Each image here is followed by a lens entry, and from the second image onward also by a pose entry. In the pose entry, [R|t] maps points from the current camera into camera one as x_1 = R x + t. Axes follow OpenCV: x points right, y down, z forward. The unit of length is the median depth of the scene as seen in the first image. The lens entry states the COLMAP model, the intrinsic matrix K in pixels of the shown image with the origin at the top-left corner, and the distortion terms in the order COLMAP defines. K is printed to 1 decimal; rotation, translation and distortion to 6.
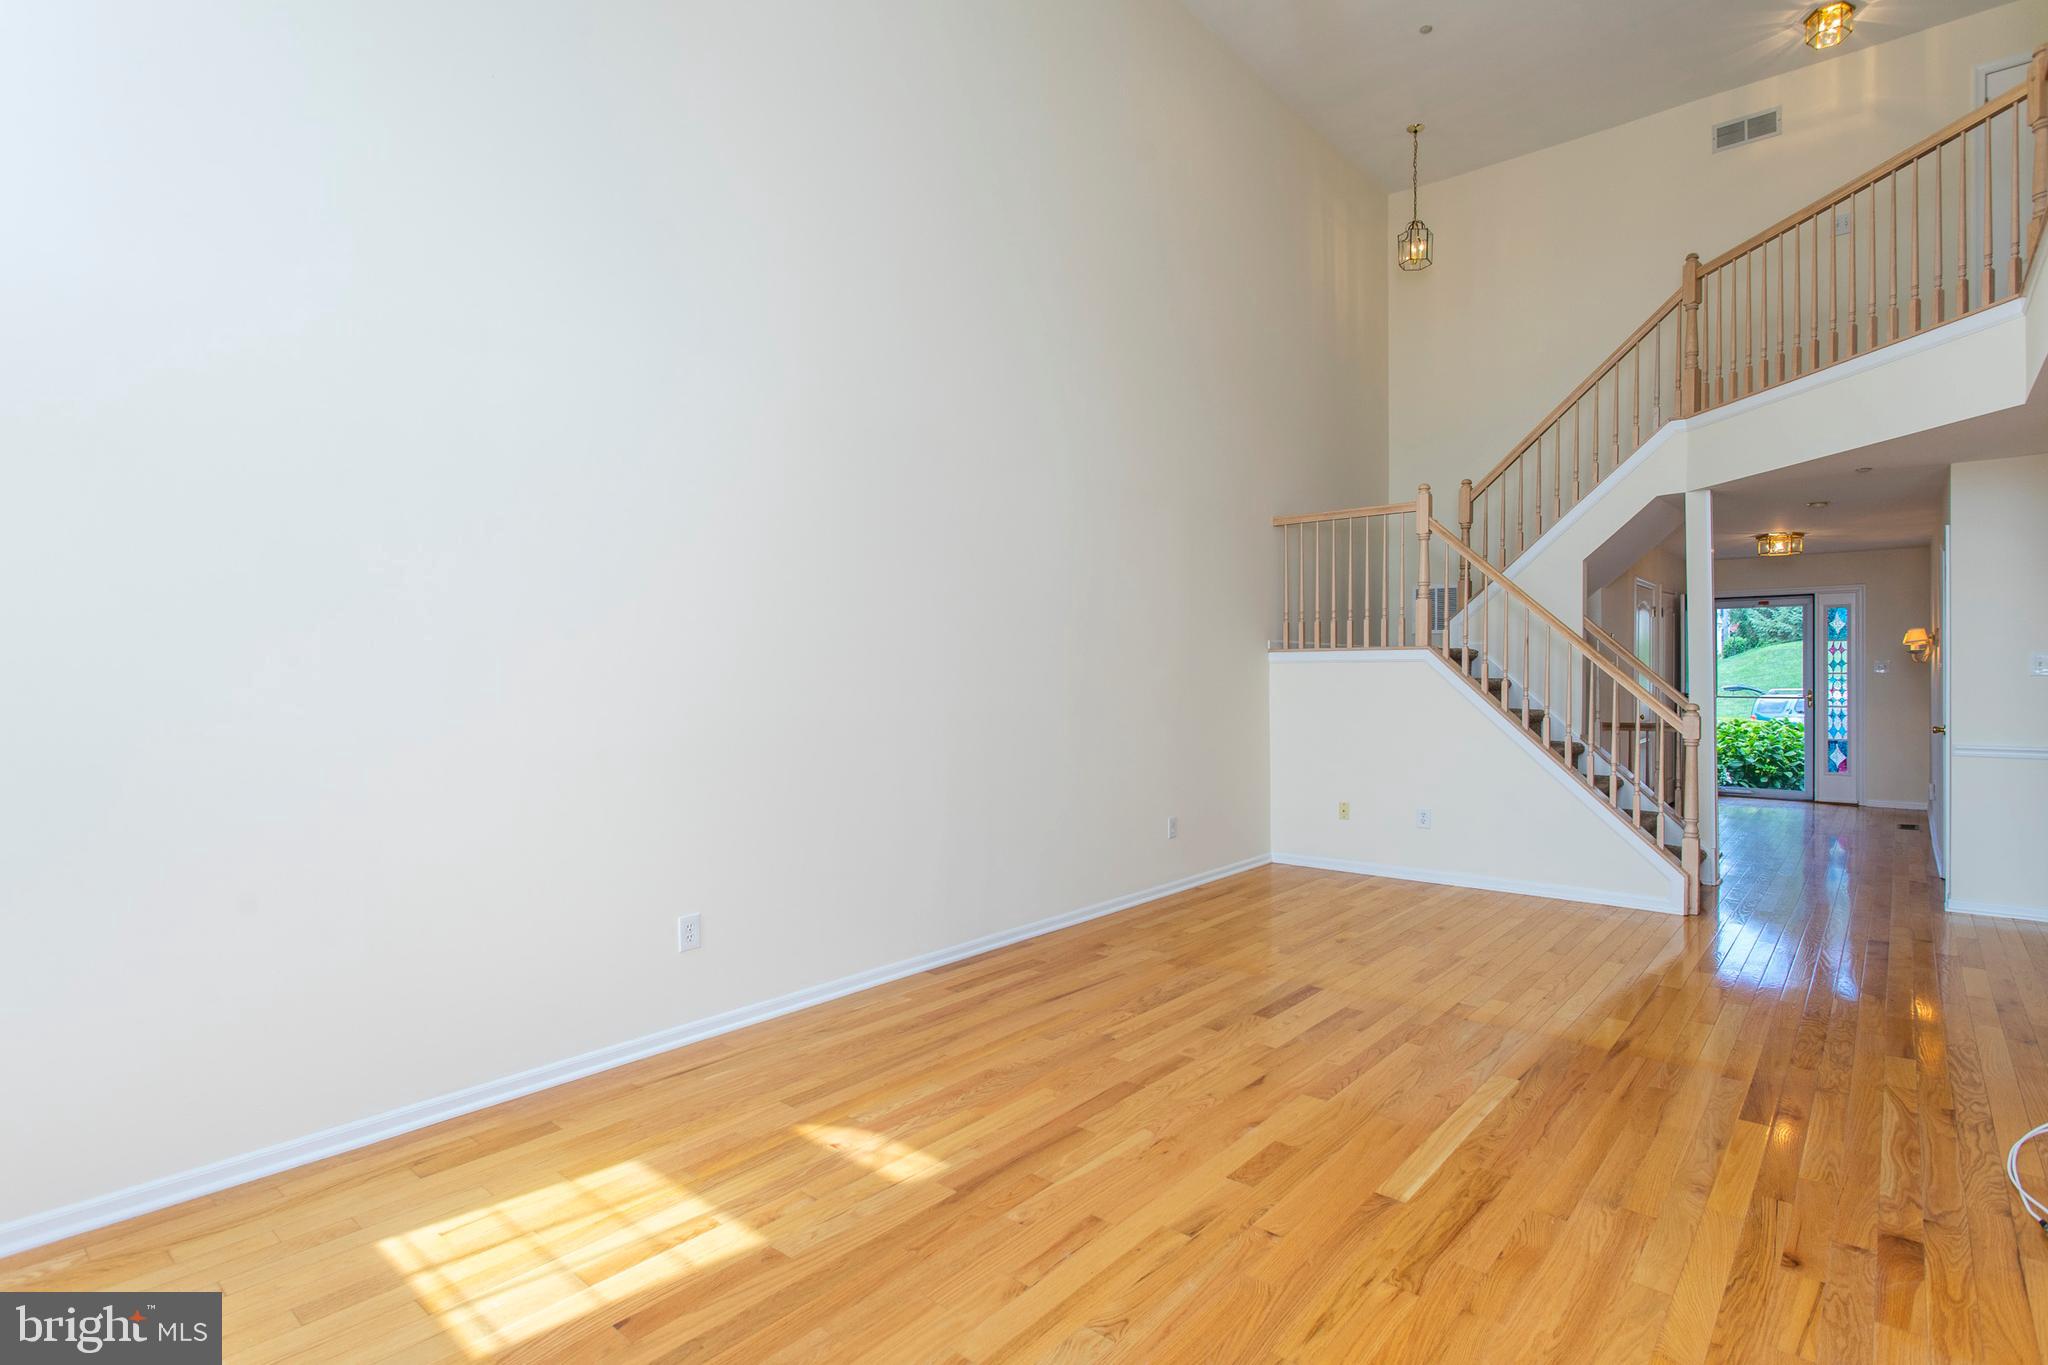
lens RADIAL K [[998.8, 0, 1109.2], [0, 998.8, 668.8], [0, 0, 1]] dist [-0.003893, -0.000123]
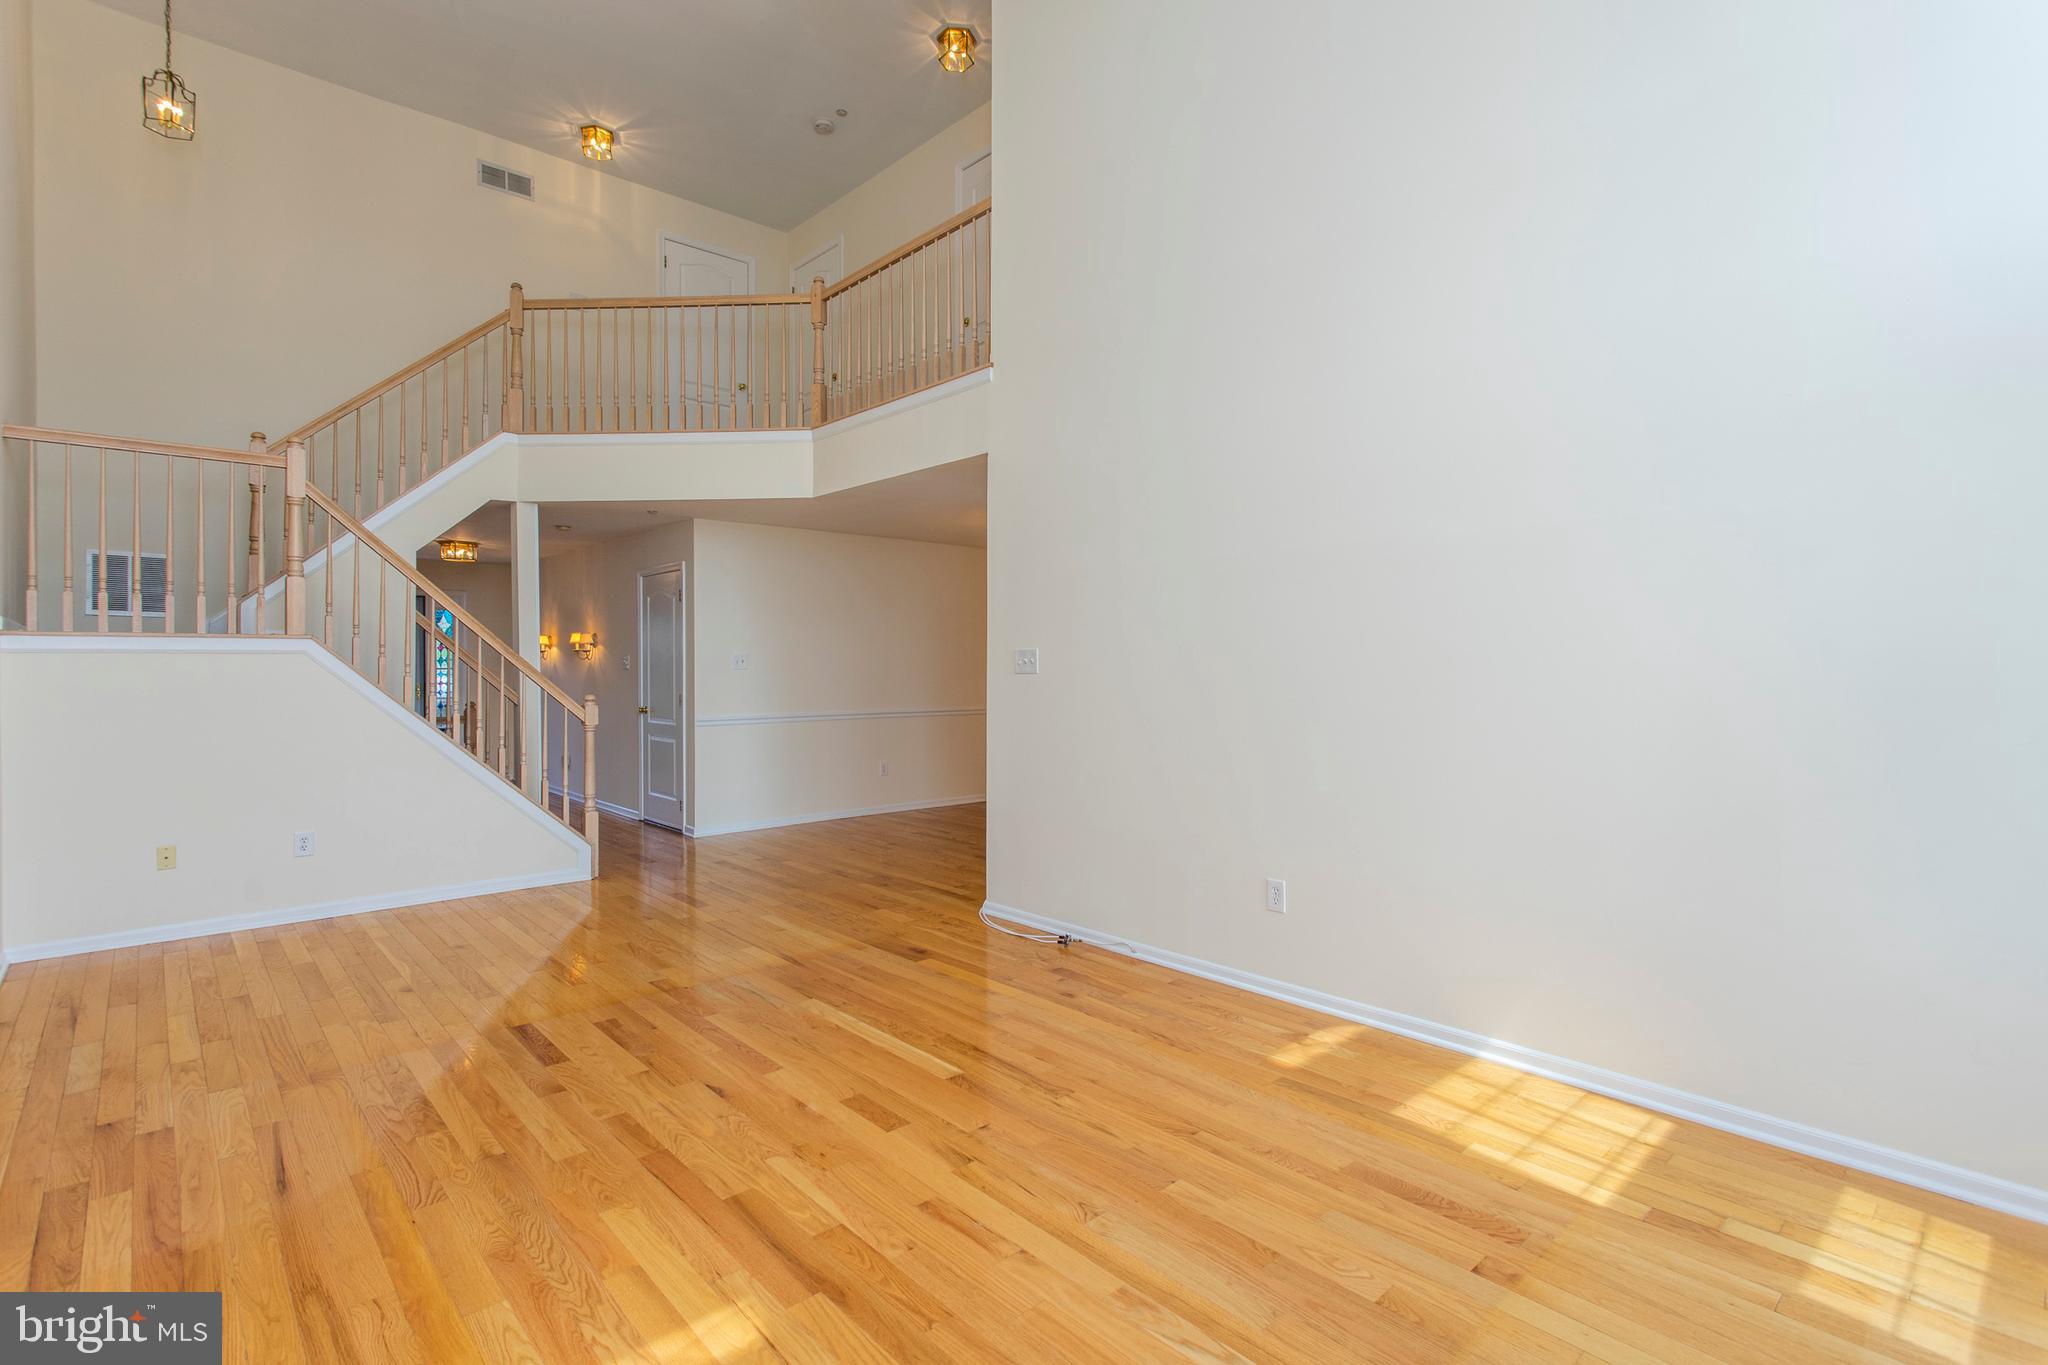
lens RADIAL K [[961.3, 0, 1018.1], [0, 961.3, 673.0], [0, 0, 1]] dist [-0.000981, -0.000212]
pose [[0.164316, -0.005012, 0.986395, -0.615882], [-0.004028, 0.999975, 0.005752, 0.002519], [-0.986399, -0.004918, 0.164292, 0.479145]]
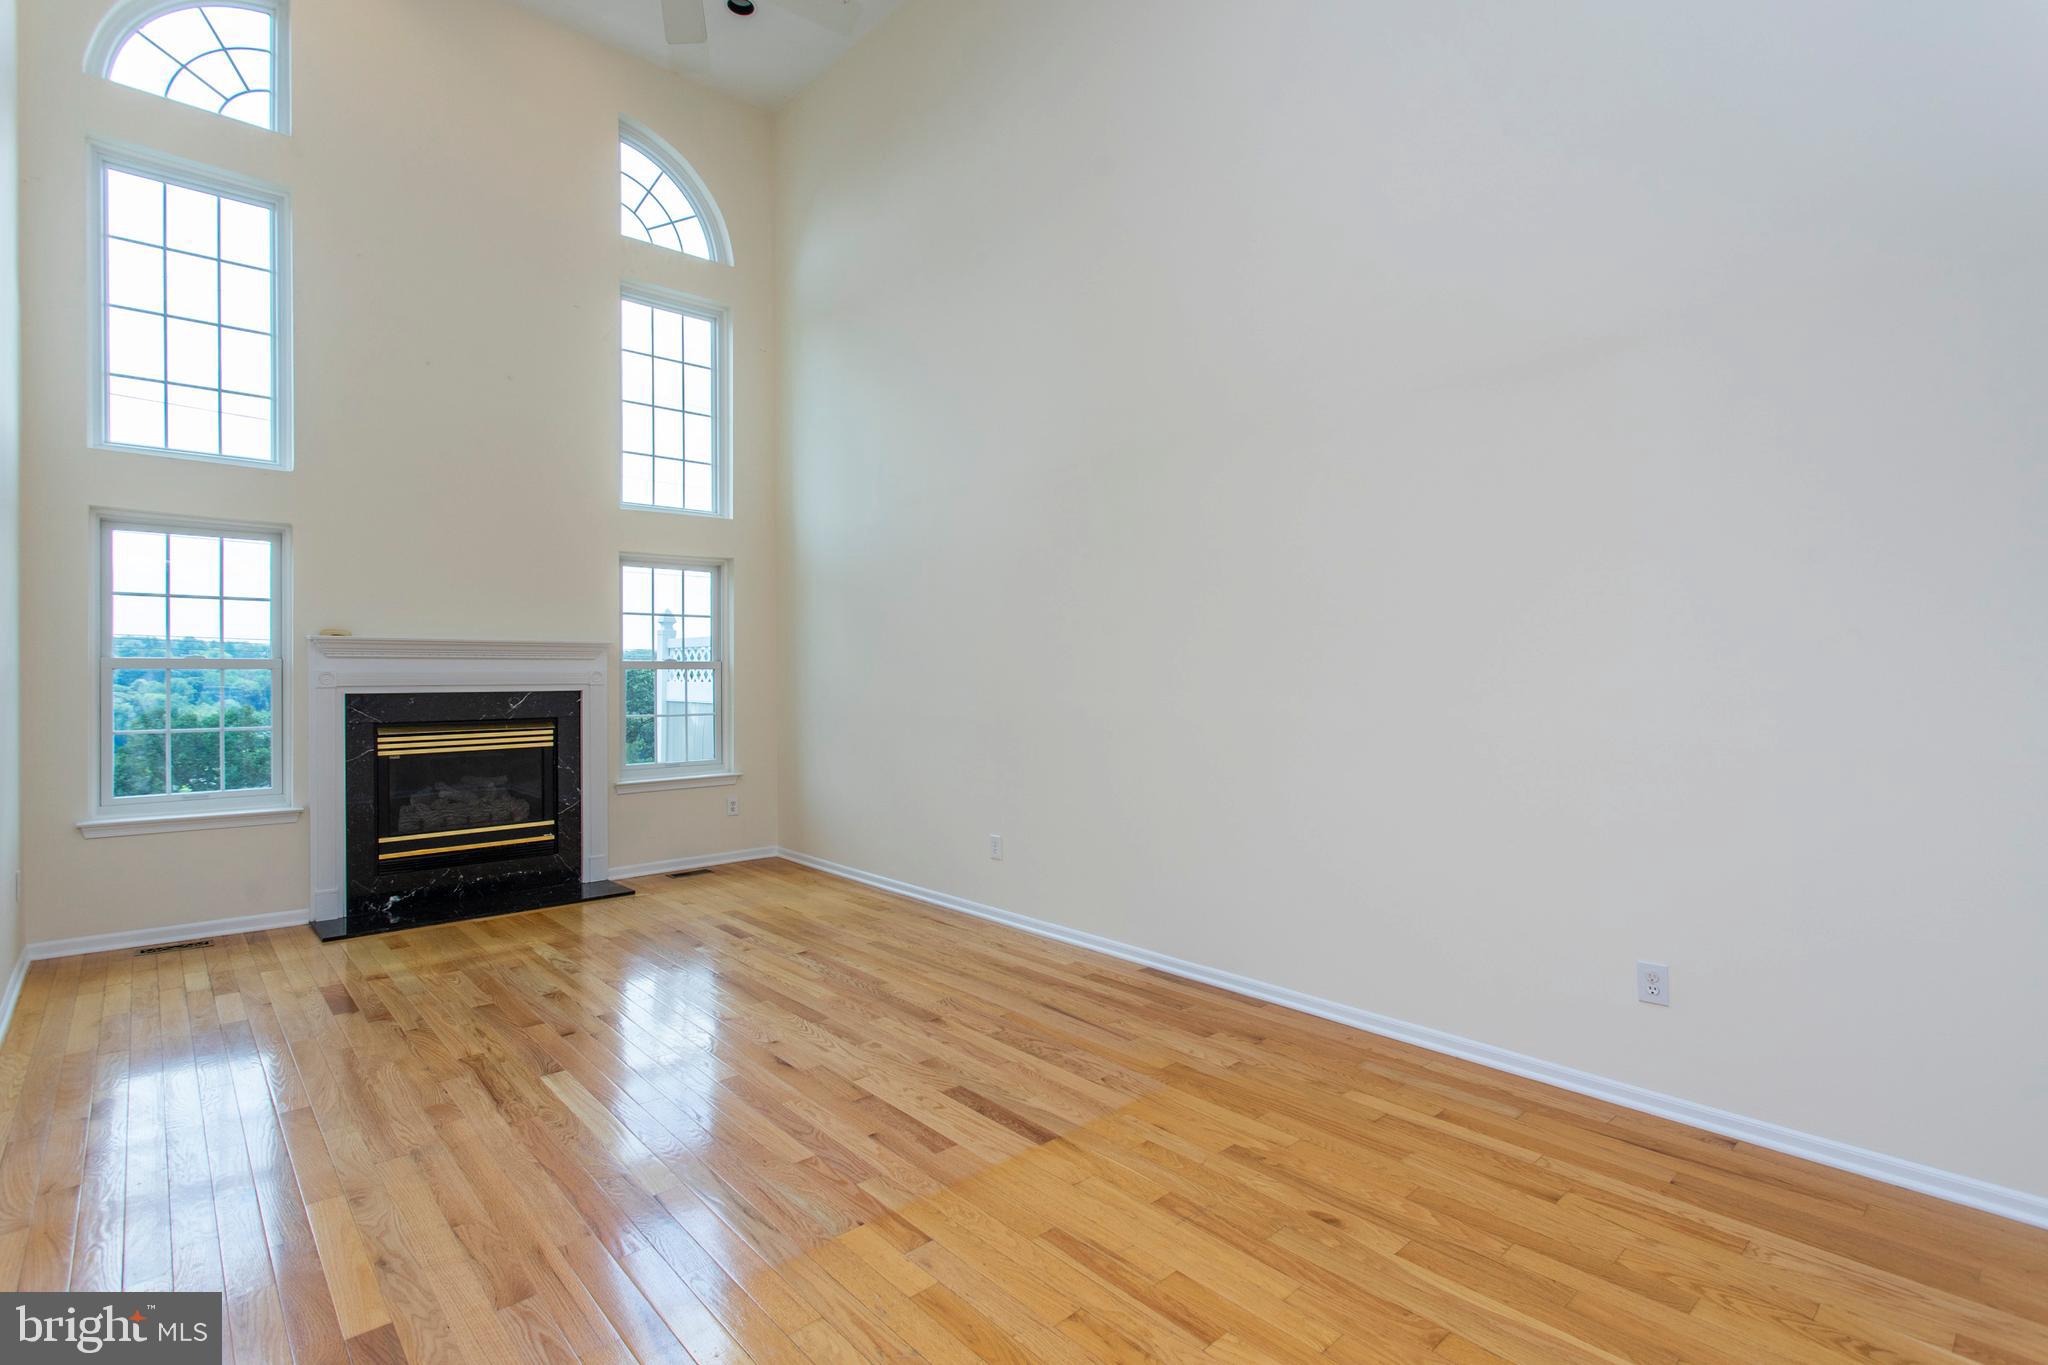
lens RADIAL K [[977.0, 0, 1005.9], [0, 977.0, 673.4], [0, 0, 1]] dist [-0.000101, 0.000807]
pose [[-0.178242, 0.005135, -0.983973, 0.960910], [0.002868, 0.999985, 0.004699, -0.001629], [0.983983, -0.001984, -0.178254, 1.213680]]
